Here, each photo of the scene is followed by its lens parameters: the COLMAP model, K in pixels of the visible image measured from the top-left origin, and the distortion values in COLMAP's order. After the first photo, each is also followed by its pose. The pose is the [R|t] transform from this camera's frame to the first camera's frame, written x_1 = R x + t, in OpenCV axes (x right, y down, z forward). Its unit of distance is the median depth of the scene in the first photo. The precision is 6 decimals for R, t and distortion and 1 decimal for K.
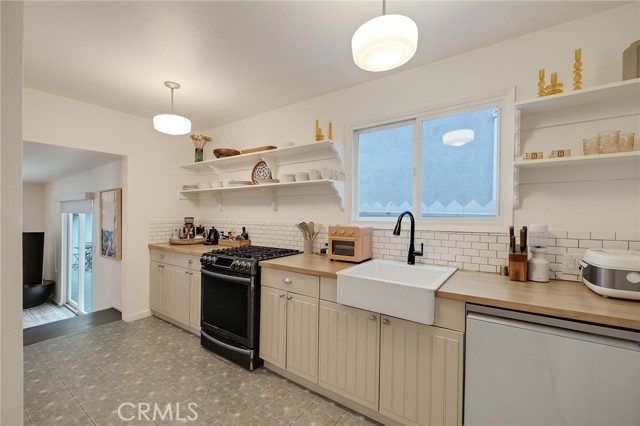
lens RADIAL K [[273.0, 0, 325.1], [0, 273.0, 213.8], [0, 0, 1]] dist [0.007644, -0.001006]
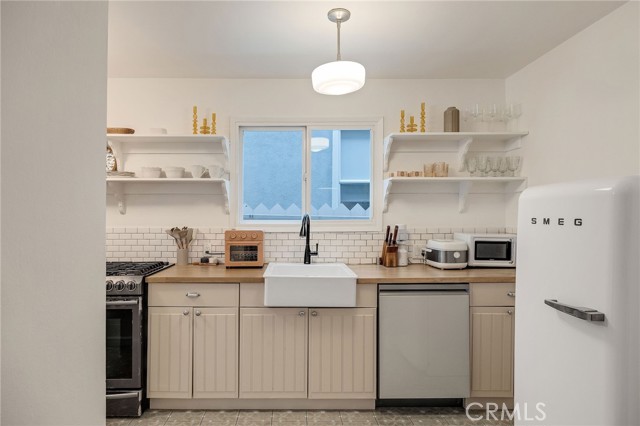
lens RADIAL K [[361.8, 0, 296.9], [0, 361.8, 211.2], [0, 0, 1]] dist [0.014213, -0.000316]
pose [[0.818350, 0.004078, 0.574706, -0.482731], [0.003657, 0.999918, -0.012303, -0.003469], [-0.574709, 0.012170, 0.818267, -0.121409]]
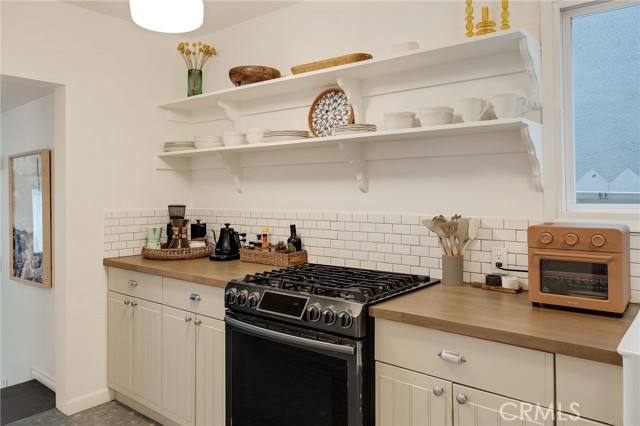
lens RADIAL K [[477.3, 0, 315.1], [0, 477.3, 183.6], [0, 0, 1]] dist [-0.003085, 0.002297]
pose [[0.996447, -0.008435, -0.083799, -0.259733], [0.006535, 0.999716, -0.022932, -0.007027], [0.083968, 0.022303, 0.996219, 0.216156]]
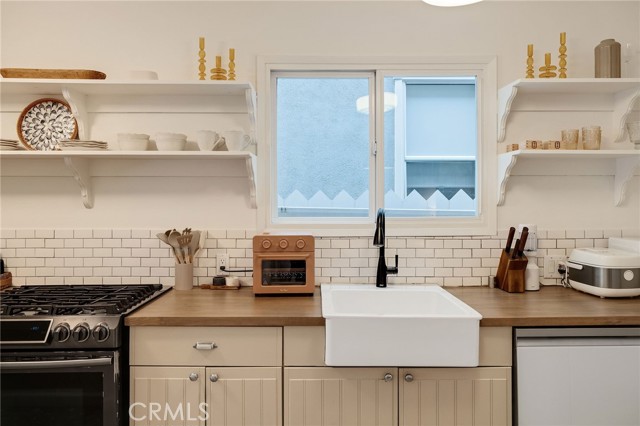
lens RADIAL K [[455.2, 0, 323.6], [0, 455.2, 205.7], [0, 0, 1]] dist [0.005318, -0.004719]
pose [[0.810987, -0.007155, 0.585021, -0.417218], [0.004411, 0.999972, 0.006115, -0.021752], [-0.585048, -0.002378, 0.810995, 0.155231]]
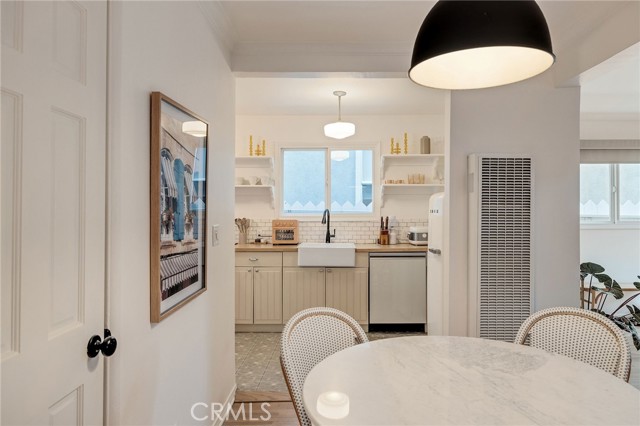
lens RADIAL K [[414.5, 0, 335.1], [0, 414.5, 206.2], [0, 0, 1]] dist [-0.002199, 0.001057]
pose [[0.826849, 0.003257, 0.562415, -0.893404], [0.006633, 0.999857, -0.015541, 0.010432], [-0.562386, 0.016580, 0.826709, -0.892852]]
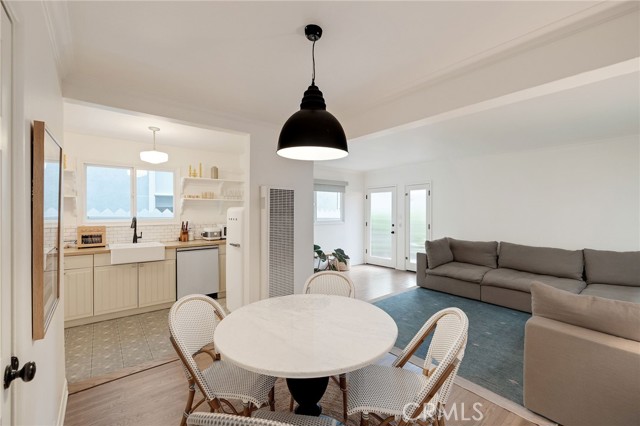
lens RADIAL K [[273.0, 0, 319.3], [0, 273.0, 212.5], [0, 0, 1]] dist [0.007644, -0.001006]
pose [[0.290466, -0.007238, 0.956858, -1.076952], [0.008294, 0.999953, 0.005047, -0.032105], [-0.956849, 0.006470, 0.290513, -0.765123]]
